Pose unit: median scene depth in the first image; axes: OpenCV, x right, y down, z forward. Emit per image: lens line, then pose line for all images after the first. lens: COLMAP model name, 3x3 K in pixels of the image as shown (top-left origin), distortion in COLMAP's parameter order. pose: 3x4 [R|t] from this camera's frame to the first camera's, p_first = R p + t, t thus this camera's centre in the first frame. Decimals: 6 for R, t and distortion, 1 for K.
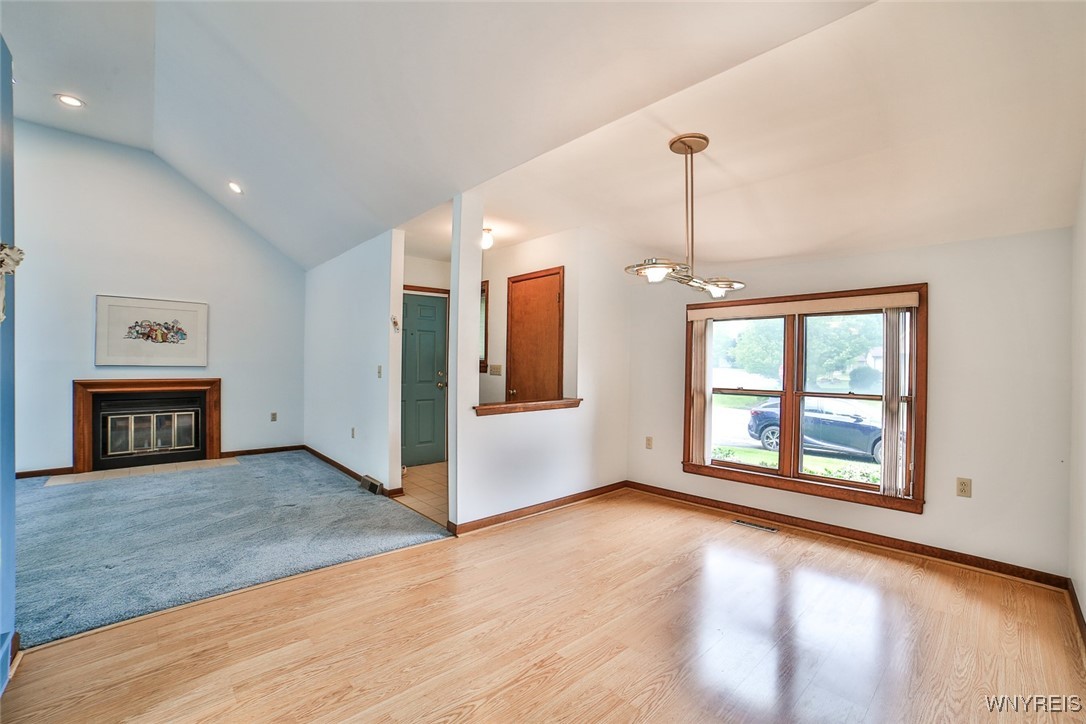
lens RADIAL K [[463.5, 0, 548.8], [0, 463.5, 363.0], [0, 0, 1]] dist [-0.112764, 0.040126]
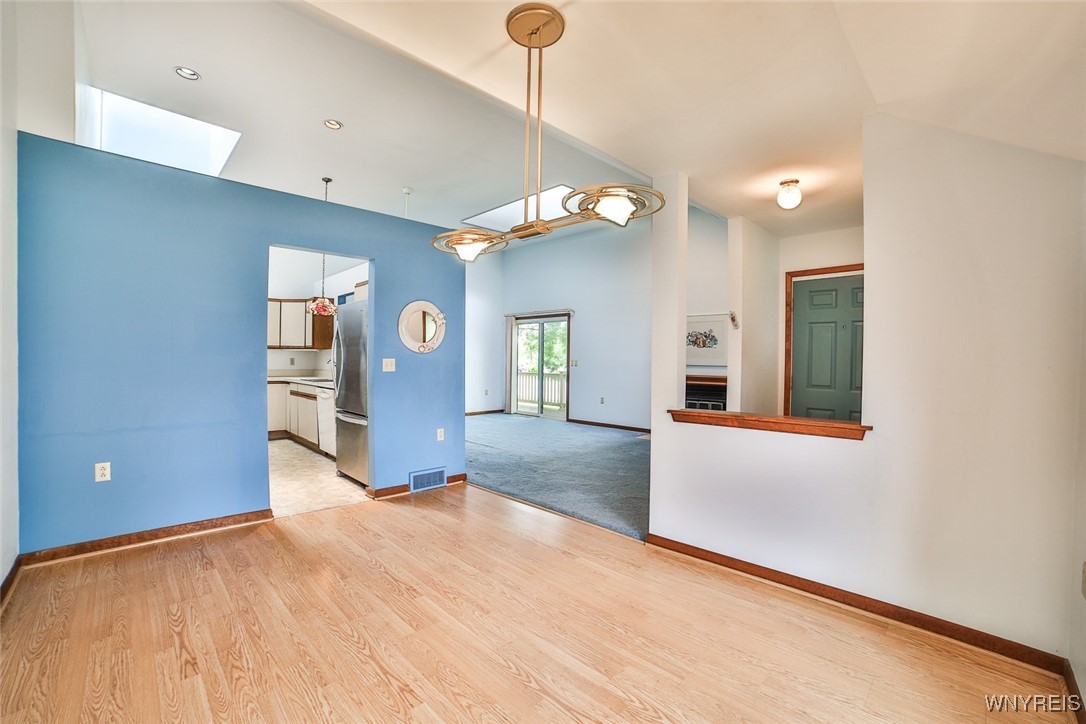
lens RADIAL K [[463.5, 0, 548.8], [0, 463.5, 363.0], [0, 0, 1]] dist [-0.112764, 0.040126]
pose [[0.030352, -0.000721, -0.999539, 0.523194], [-0.009027, 0.999959, -0.000995, 0.005584], [0.999498, 0.009053, 0.030345, 0.544455]]
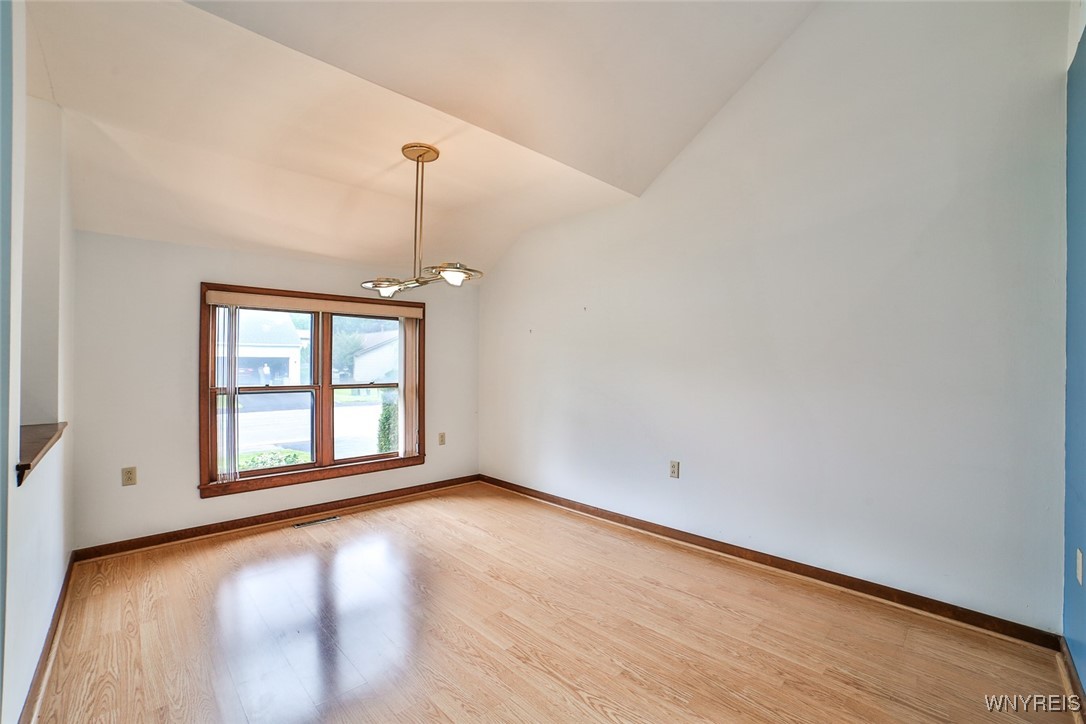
lens RADIAL K [[463.5, 0, 548.8], [0, 463.5, 363.0], [0, 0, 1]] dist [-0.112764, 0.040126]
pose [[-0.028720, -0.012203, 0.999513, -0.412110], [-0.008091, 0.999896, 0.011976, -0.004411], [-0.999555, -0.007743, -0.028815, 0.391827]]
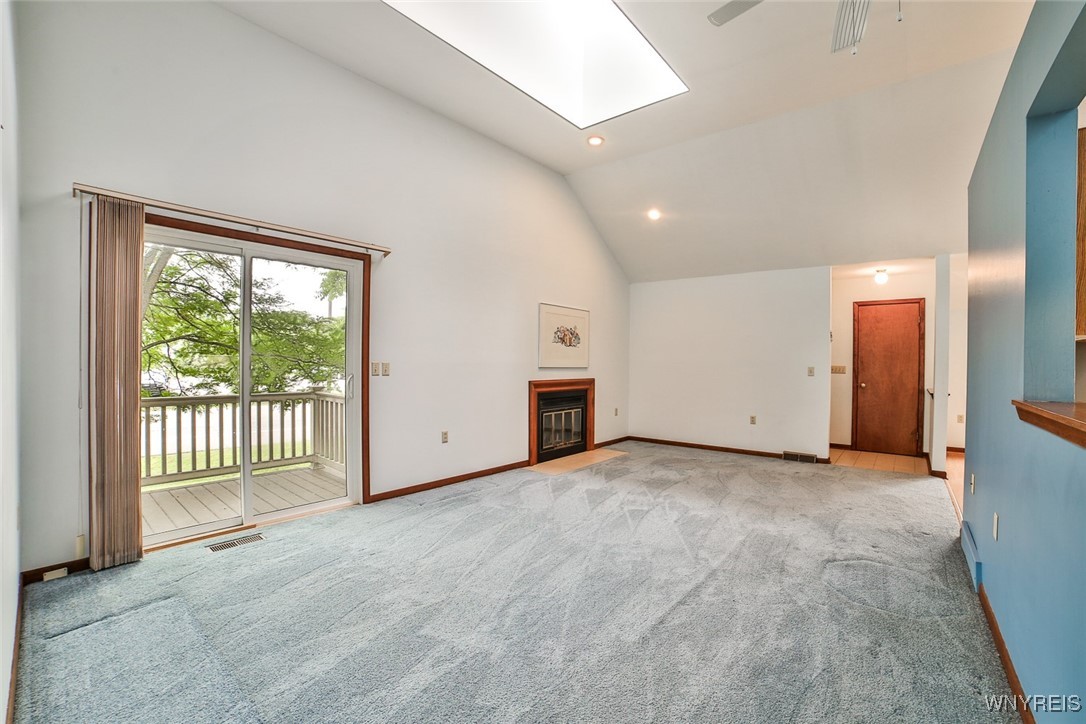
lens RADIAL K [[463.5, 0, 548.8], [0, 463.5, 363.0], [0, 0, 1]] dist [-0.112764, 0.040126]
pose [[0.990967, -0.000729, 0.134102, -1.214264], [0.000131, 0.999990, 0.004469, -0.011117], [-0.134104, -0.004411, 0.990957, -0.180491]]
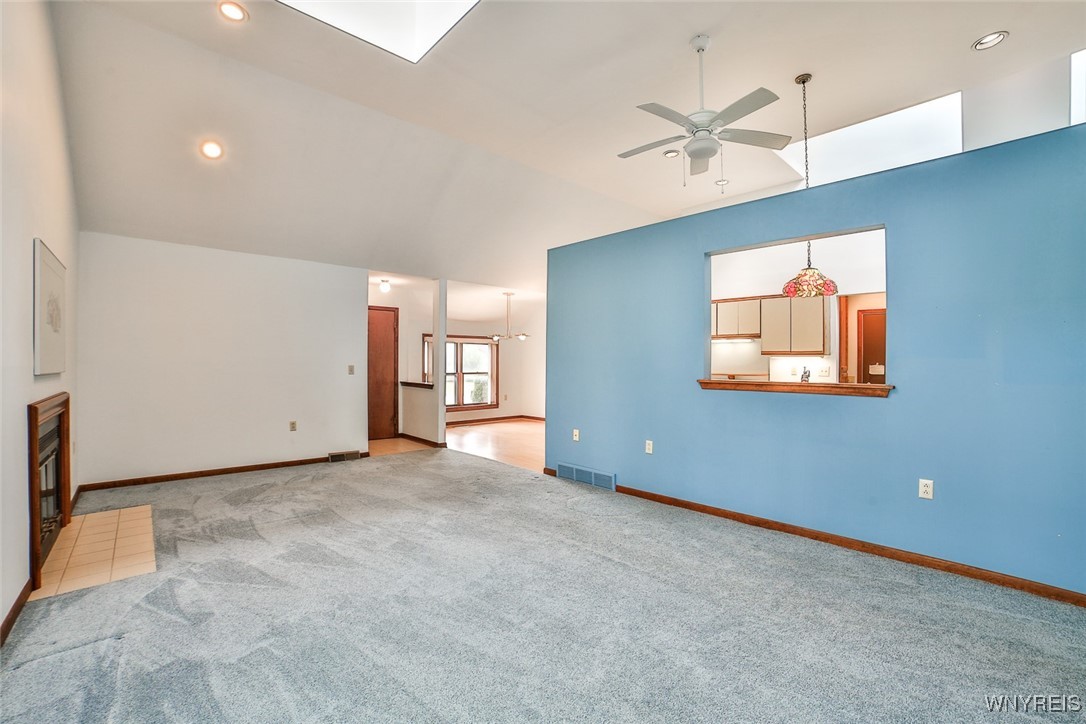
lens RADIAL K [[463.5, 0, 548.8], [0, 463.5, 363.0], [0, 0, 1]] dist [-0.112764, 0.040126]
pose [[-0.003924, -0.009698, 0.999945, -1.603885], [-0.004827, 0.999942, 0.009679, -0.016264], [-0.999981, -0.004789, -0.003971, 0.391183]]
